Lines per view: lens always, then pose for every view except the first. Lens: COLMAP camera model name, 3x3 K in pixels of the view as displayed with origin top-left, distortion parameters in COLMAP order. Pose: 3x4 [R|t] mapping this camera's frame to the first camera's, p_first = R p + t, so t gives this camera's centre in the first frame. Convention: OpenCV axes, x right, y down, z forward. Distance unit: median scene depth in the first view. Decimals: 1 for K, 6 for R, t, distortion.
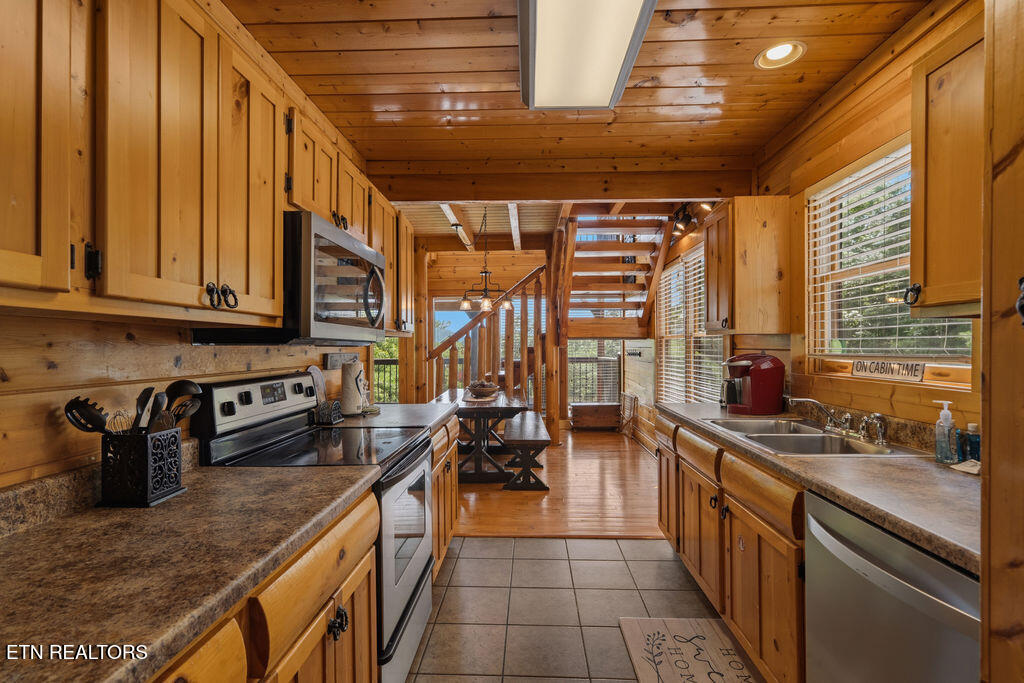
lens RADIAL K [[467.6, 0, 504.1], [0, 467.6, 344.6], [0, 0, 1]] dist [-0.001015, 0.000113]
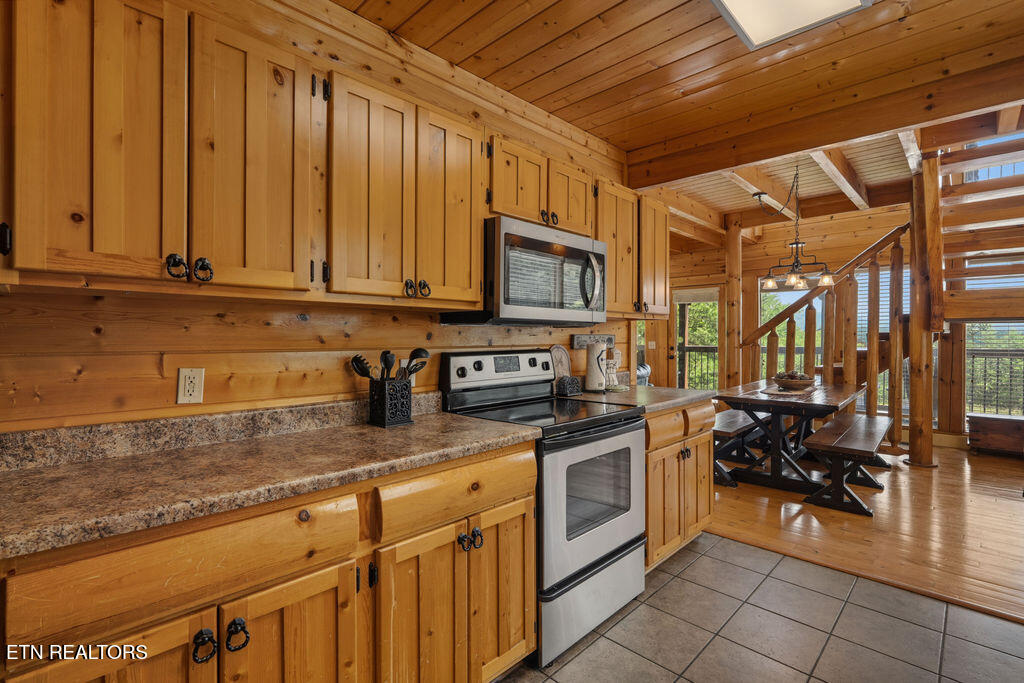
lens RADIAL K [[466.4, 0, 511.8], [0, 466.4, 336.8], [0, 0, 1]] dist [-0.006250, 0.001355]
pose [[0.747390, 0.005851, -0.664360, 0.341058], [-0.000671, 0.999967, 0.008052, 0.019946], [0.664385, -0.005572, 0.747370, 0.076023]]
